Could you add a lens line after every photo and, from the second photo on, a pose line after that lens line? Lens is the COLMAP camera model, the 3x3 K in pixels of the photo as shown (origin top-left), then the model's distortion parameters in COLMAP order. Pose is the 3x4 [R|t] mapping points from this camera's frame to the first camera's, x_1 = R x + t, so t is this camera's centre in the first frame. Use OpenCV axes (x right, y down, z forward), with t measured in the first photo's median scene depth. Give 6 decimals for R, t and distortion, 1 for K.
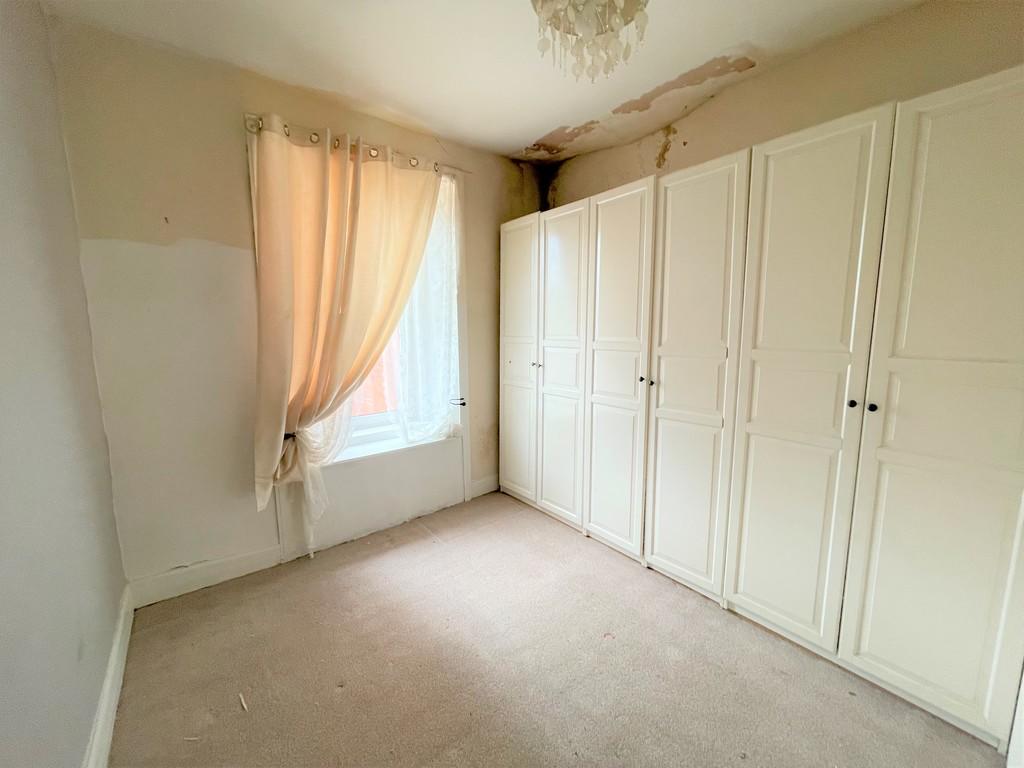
lens RADIAL K [[411.6, 0, 507.5], [0, 411.6, 385.2], [0, 0, 1]] dist [0.003678, 0.000377]
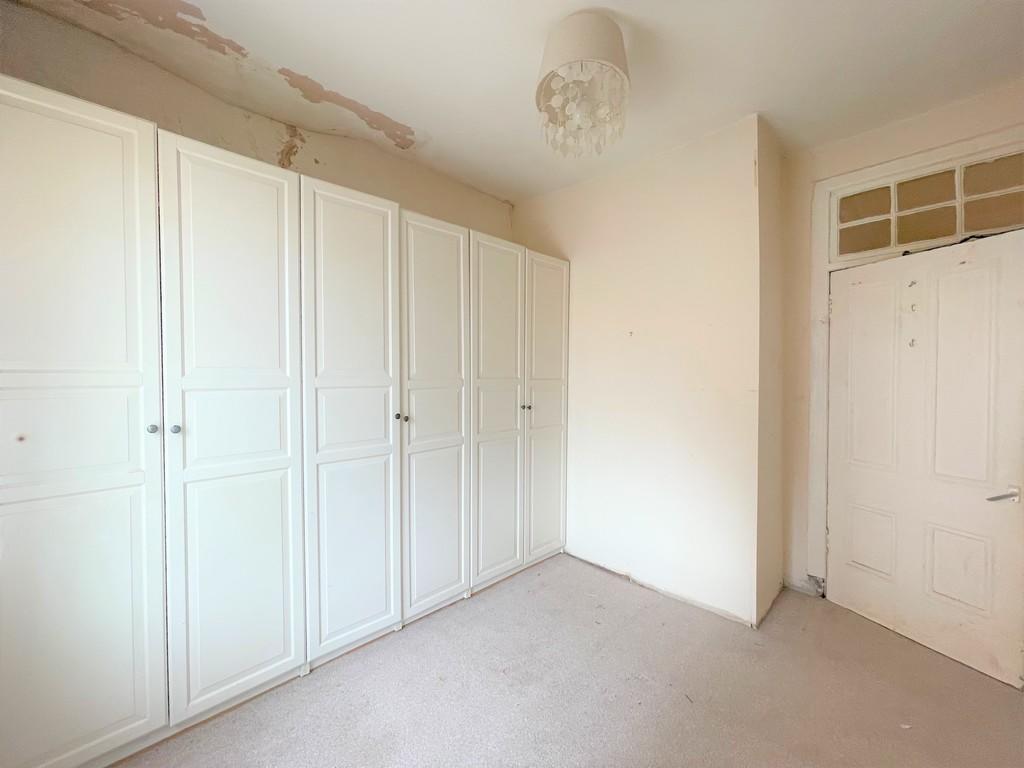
lens RADIAL K [[411.6, 0, 504.6], [0, 411.6, 381.4], [0, 0, 1]] dist [0.003678, 0.000377]
pose [[-0.107565, -0.014455, 0.994093, -0.576762], [0.134992, 0.990422, 0.029009, -0.083237], [-0.984991, 0.137315, -0.104584, 0.826240]]
